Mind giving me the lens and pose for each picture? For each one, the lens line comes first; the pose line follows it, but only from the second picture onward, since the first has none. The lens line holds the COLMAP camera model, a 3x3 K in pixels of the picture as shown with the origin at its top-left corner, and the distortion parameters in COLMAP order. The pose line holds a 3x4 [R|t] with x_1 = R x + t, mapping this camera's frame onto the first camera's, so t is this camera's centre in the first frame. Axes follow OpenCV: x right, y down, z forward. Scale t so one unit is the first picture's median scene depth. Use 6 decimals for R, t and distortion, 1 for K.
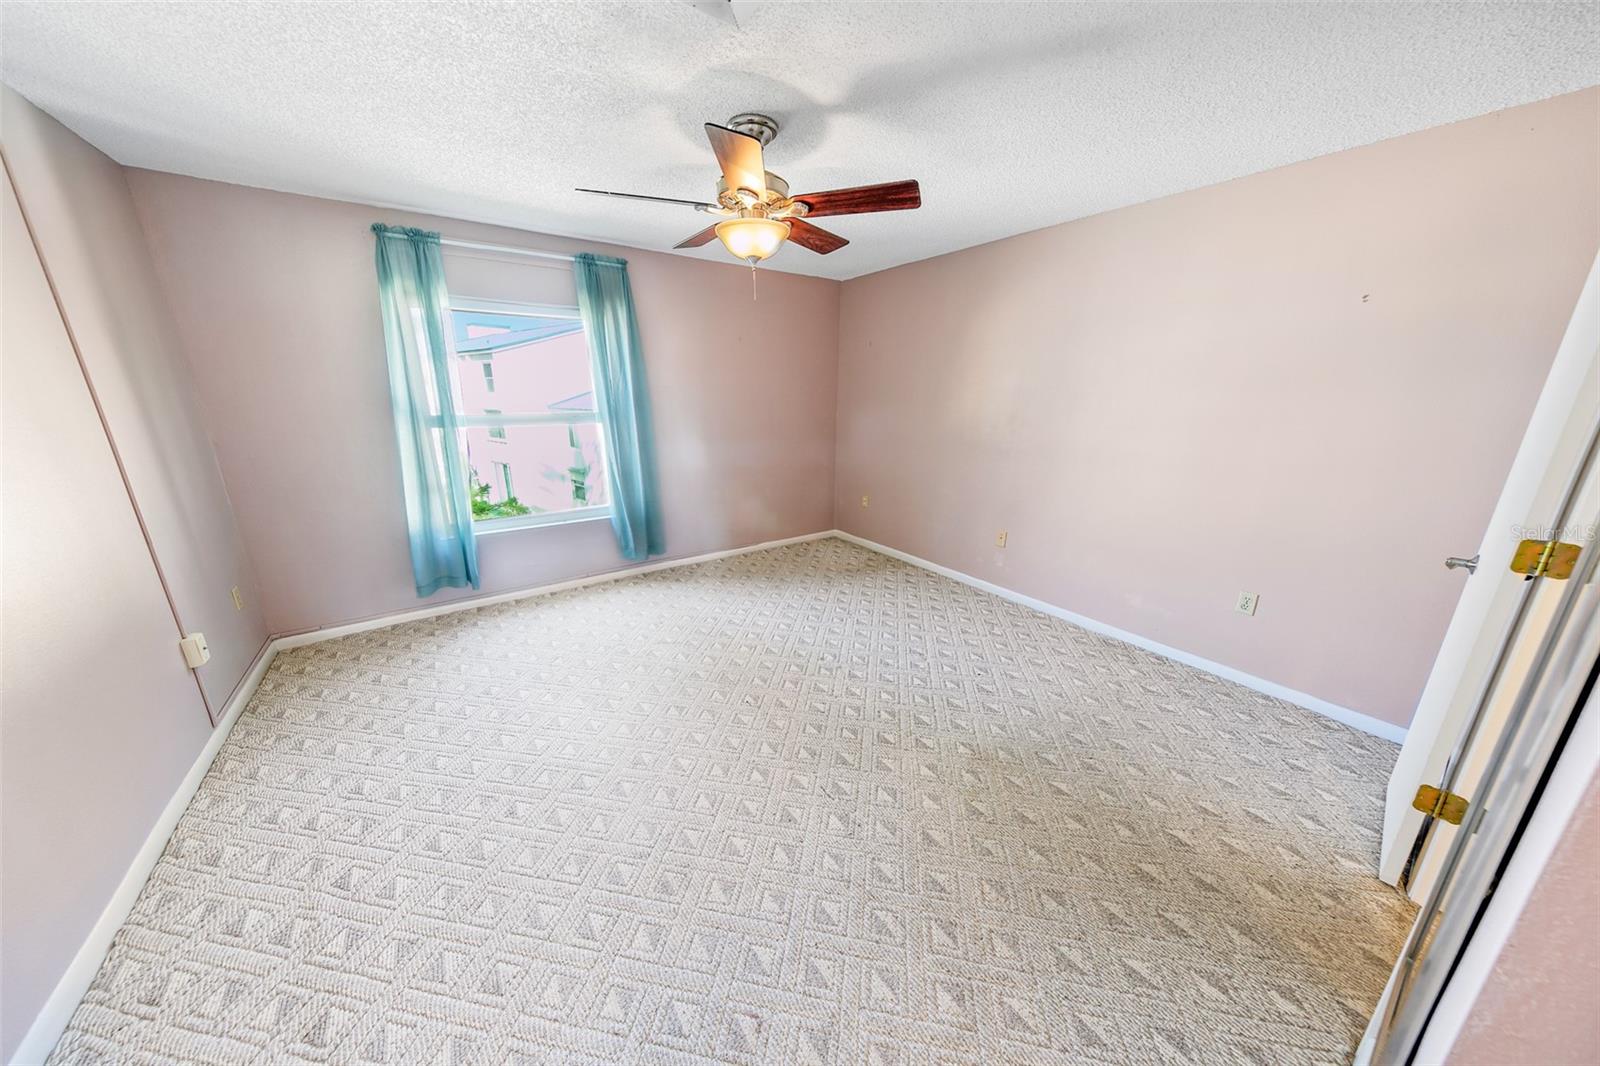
lens RADIAL K [[498.7, 0, 785.6], [0, 498.7, 528.0], [0, 0, 1]] dist [0.007815, -0.000088]
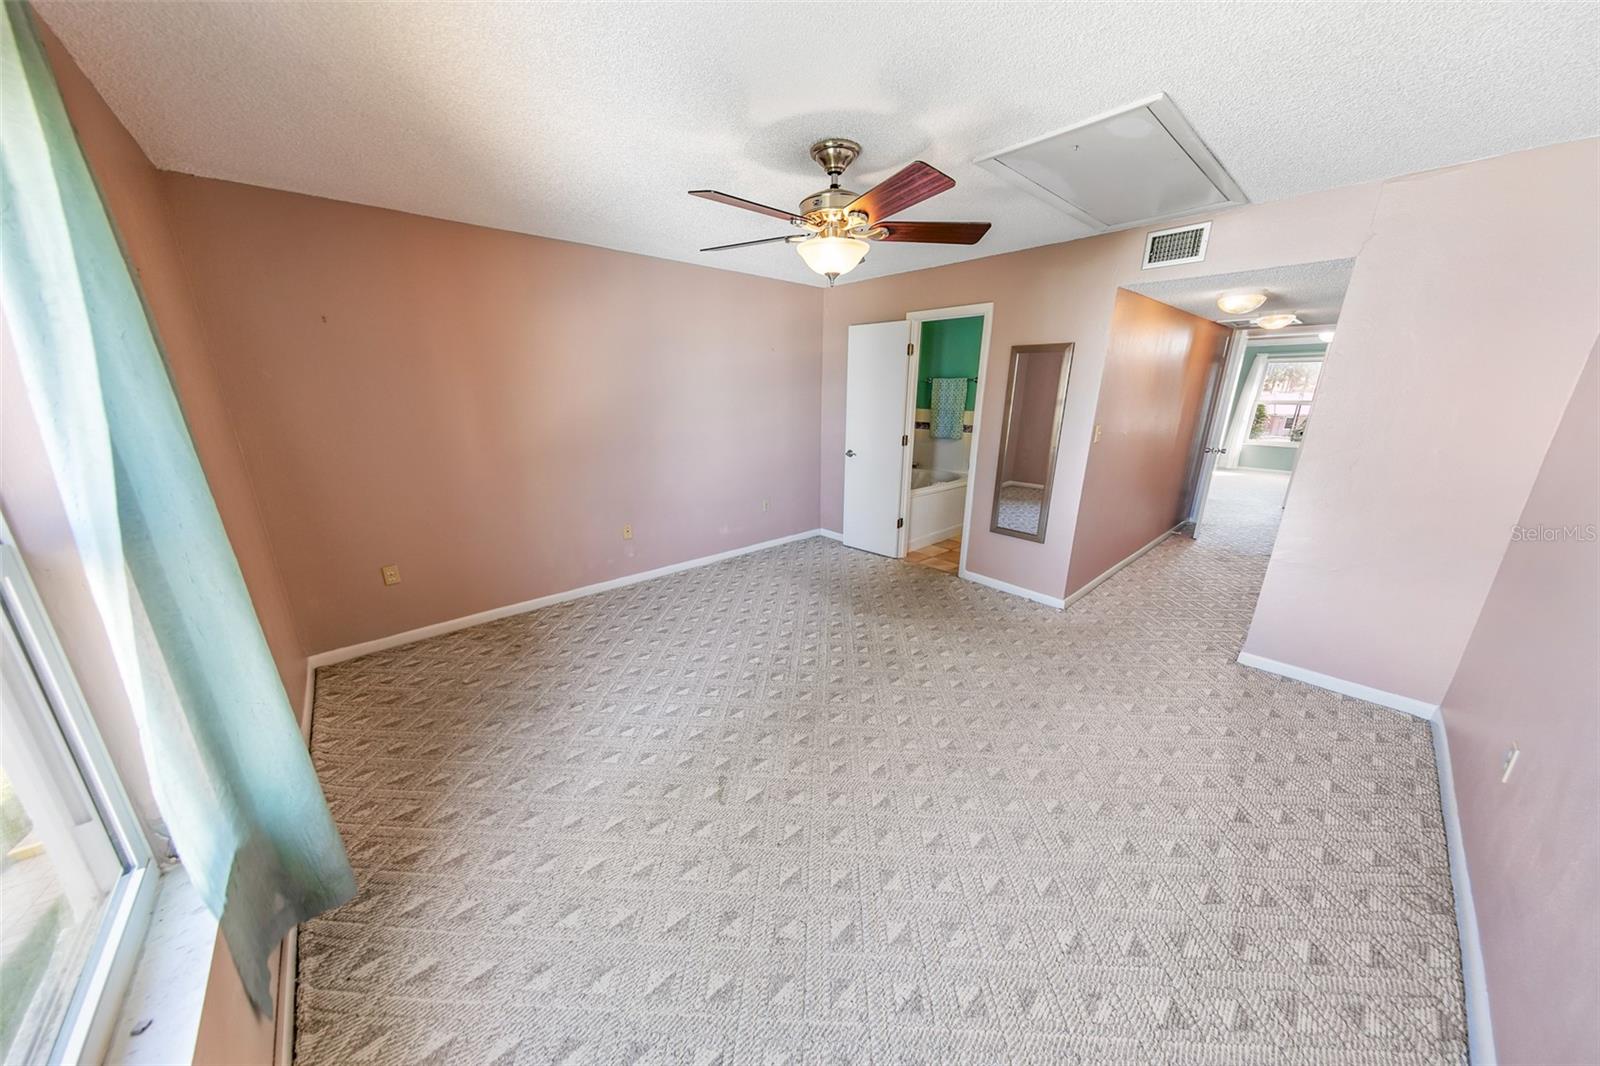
lens RADIAL K [[510.3, 0, 797.2], [0, 510.3, 533.6], [0, 0, 1]] dist [0.008038, -0.000309]
pose [[-0.126981, -0.281766, 0.951044, -0.901598], [0.268018, 0.913393, 0.306396, -0.291843], [-0.955009, 0.293804, -0.040465, 0.946405]]
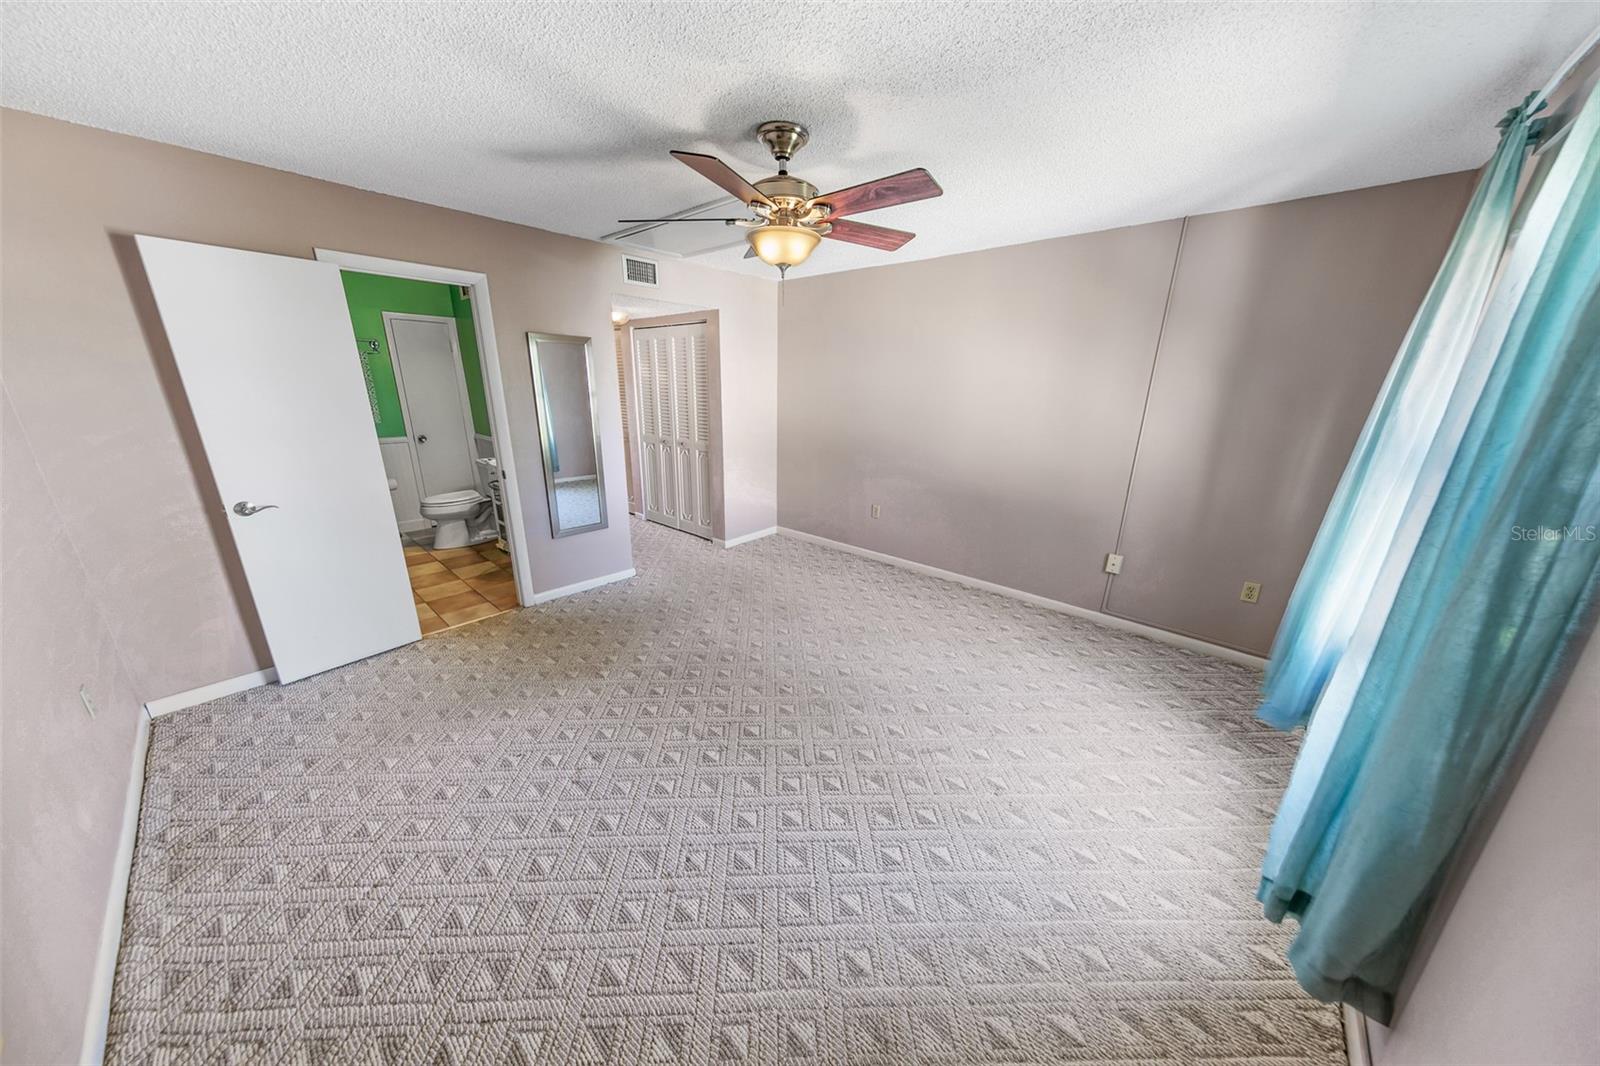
lens RADIAL K [[510.3, 0, 797.2], [0, 510.3, 533.6], [0, 0, 1]] dist [0.008038, -0.000309]
pose [[-0.968533, 0.051752, -0.243445, 0.142903], [-0.087590, 0.844692, 0.528037, -0.466974], [0.232964, 0.532745, -0.813579, 1.579621]]
